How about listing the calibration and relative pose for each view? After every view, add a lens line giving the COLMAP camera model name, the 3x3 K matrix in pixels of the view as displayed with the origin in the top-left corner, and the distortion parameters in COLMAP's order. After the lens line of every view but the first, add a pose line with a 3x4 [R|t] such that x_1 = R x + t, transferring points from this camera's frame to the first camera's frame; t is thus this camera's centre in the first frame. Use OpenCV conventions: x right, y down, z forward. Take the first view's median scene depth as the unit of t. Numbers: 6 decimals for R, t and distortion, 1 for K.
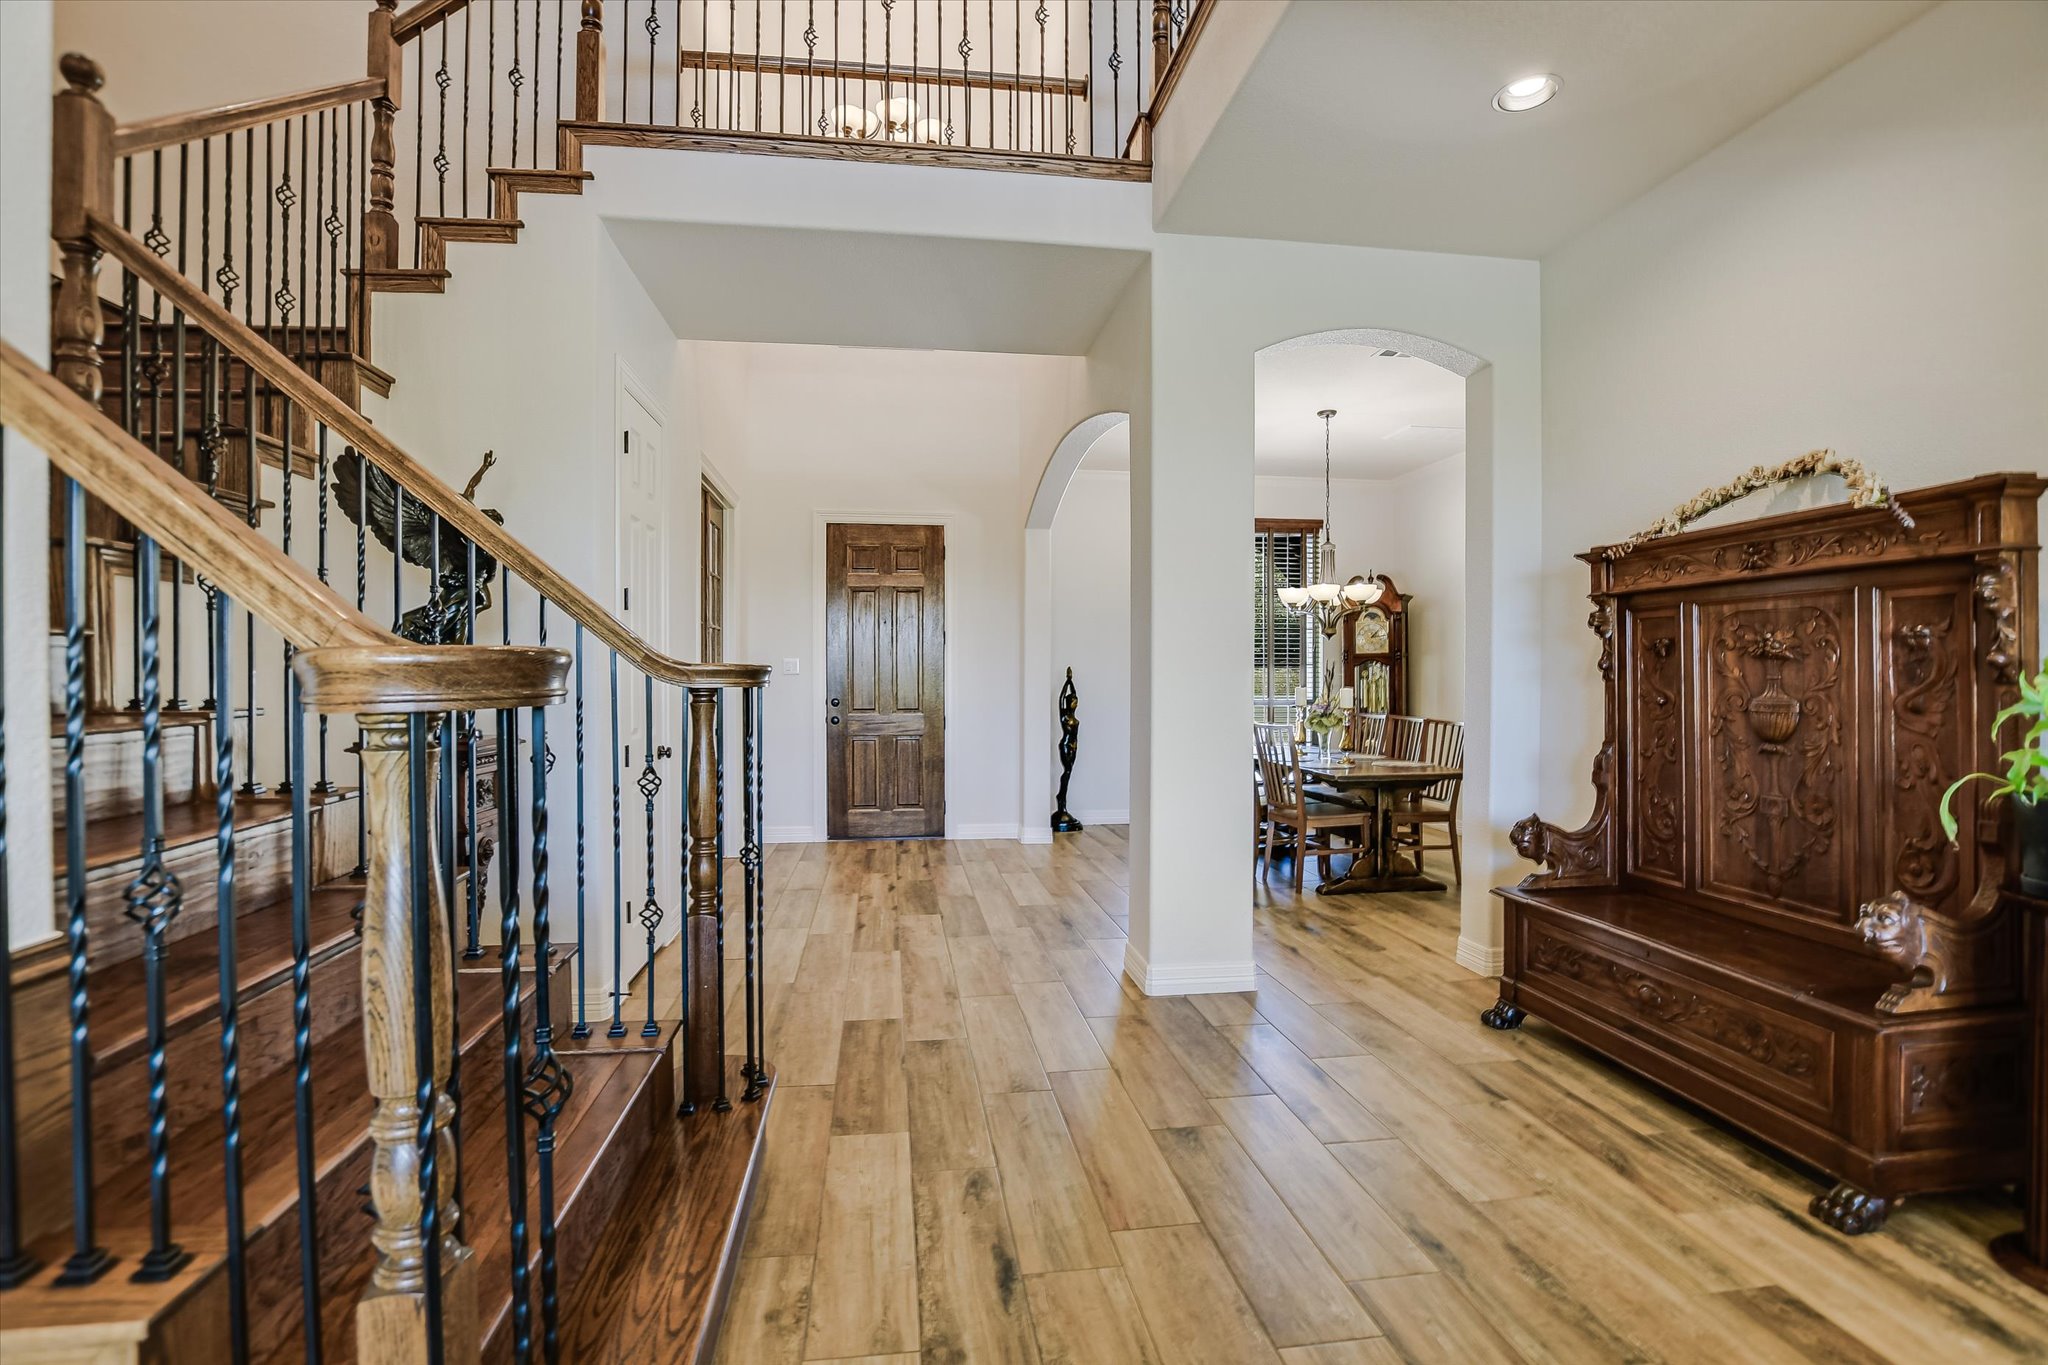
lens RADIAL K [[899.6, 0, 1019.3], [0, 899.6, 688.2], [0, 0, 1]] dist [-0.026072, 0.000051]
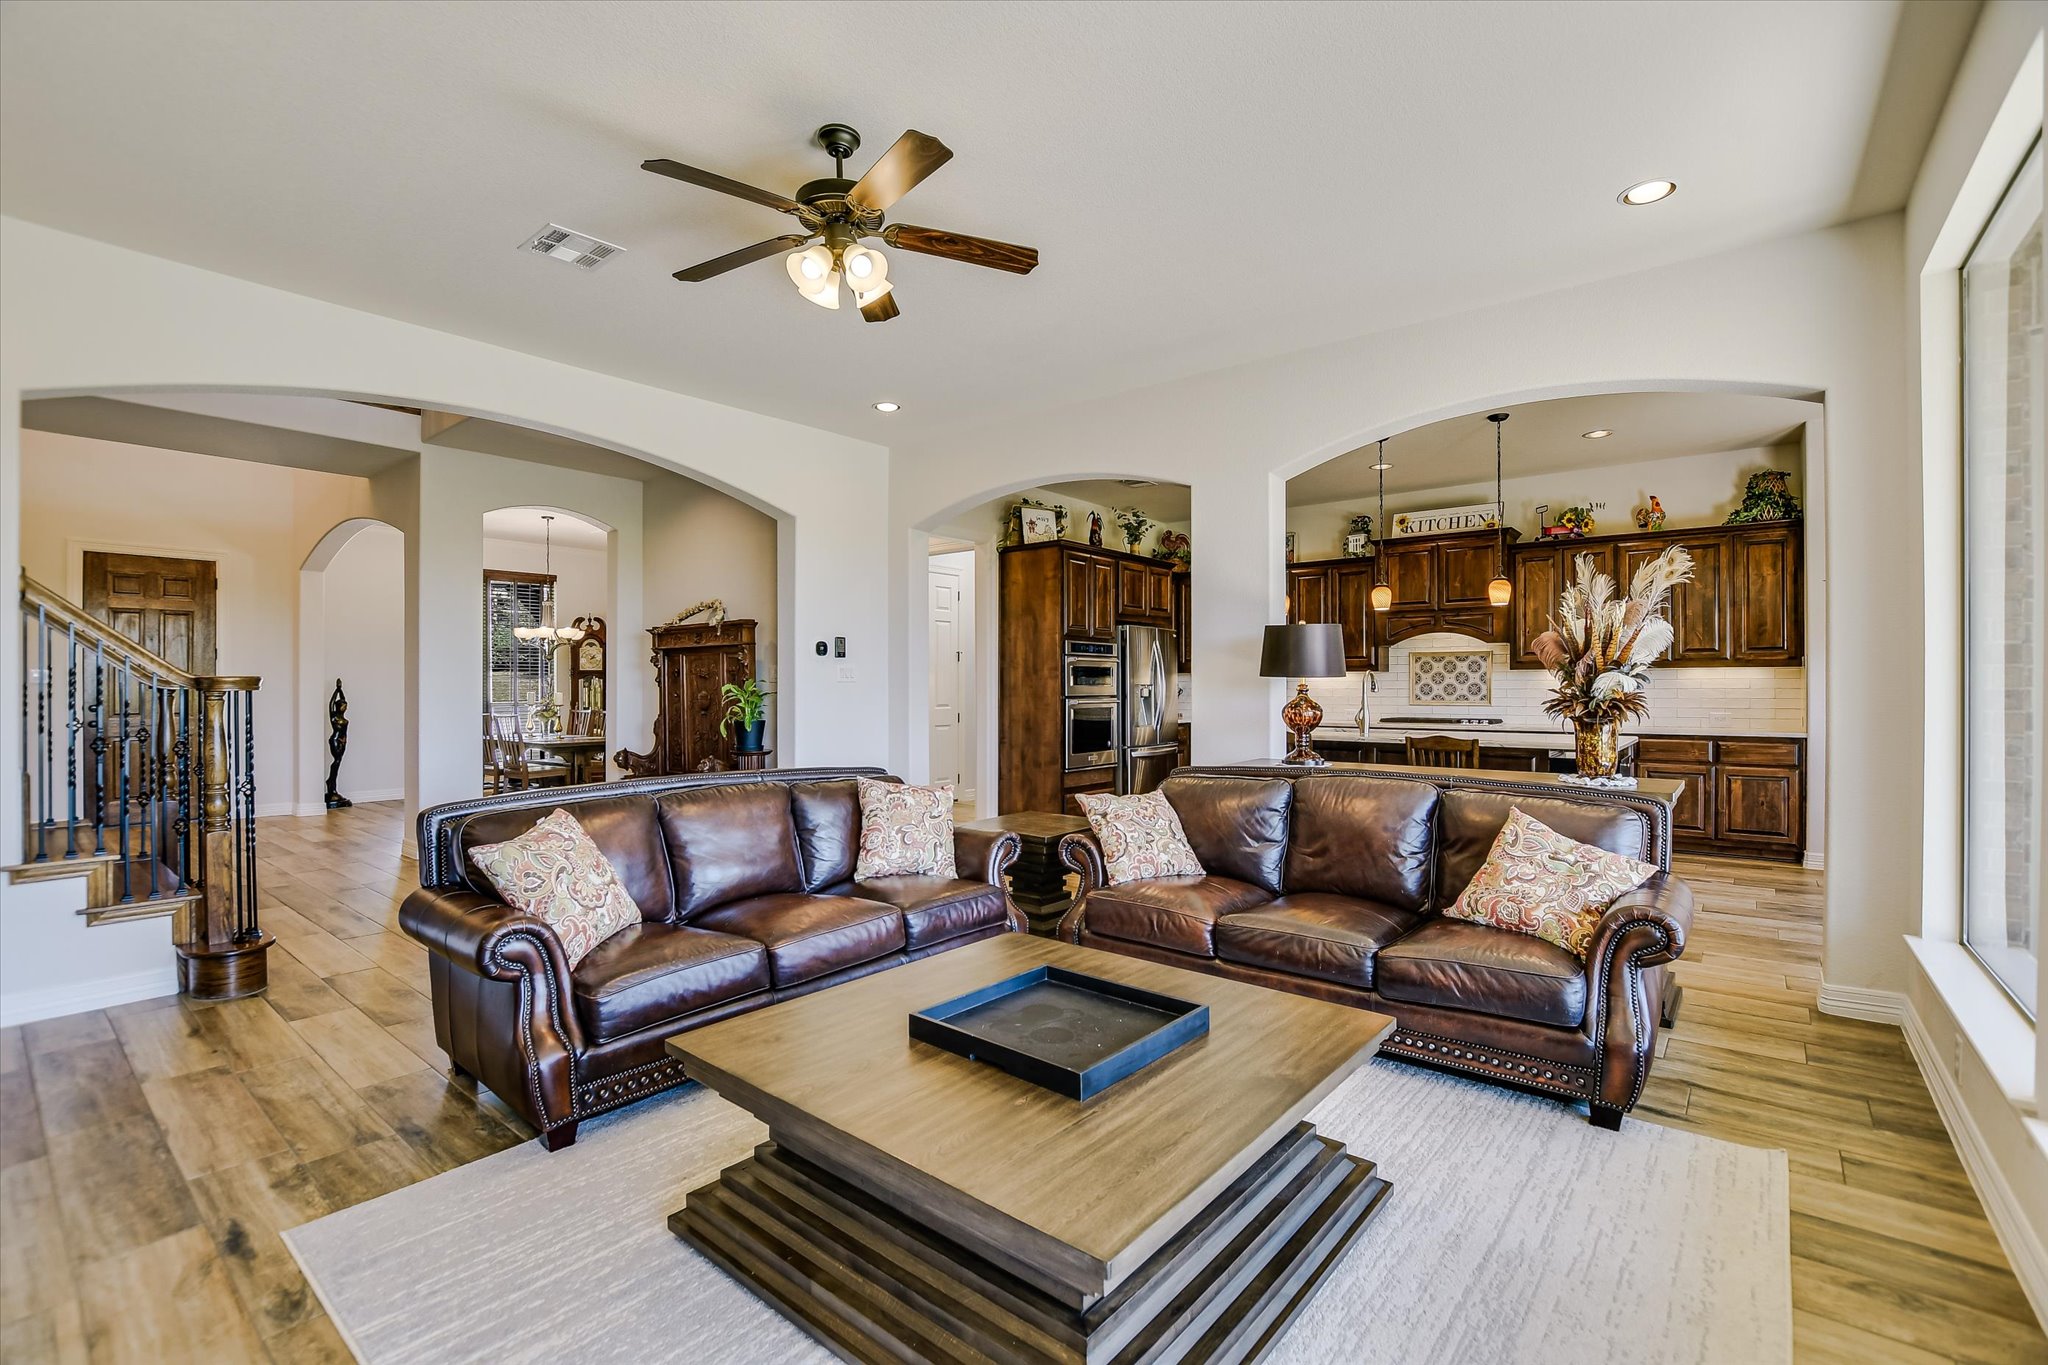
lens RADIAL K [[899.6, 0, 1019.3], [0, 899.6, 688.2], [0, 0, 1]] dist [-0.026072, 0.000051]
pose [[0.730199, -0.002255, 0.683231, -0.104667], [0.010116, 0.999921, -0.007512, 0.010088], [-0.683160, 0.012397, 0.730164, -0.613019]]
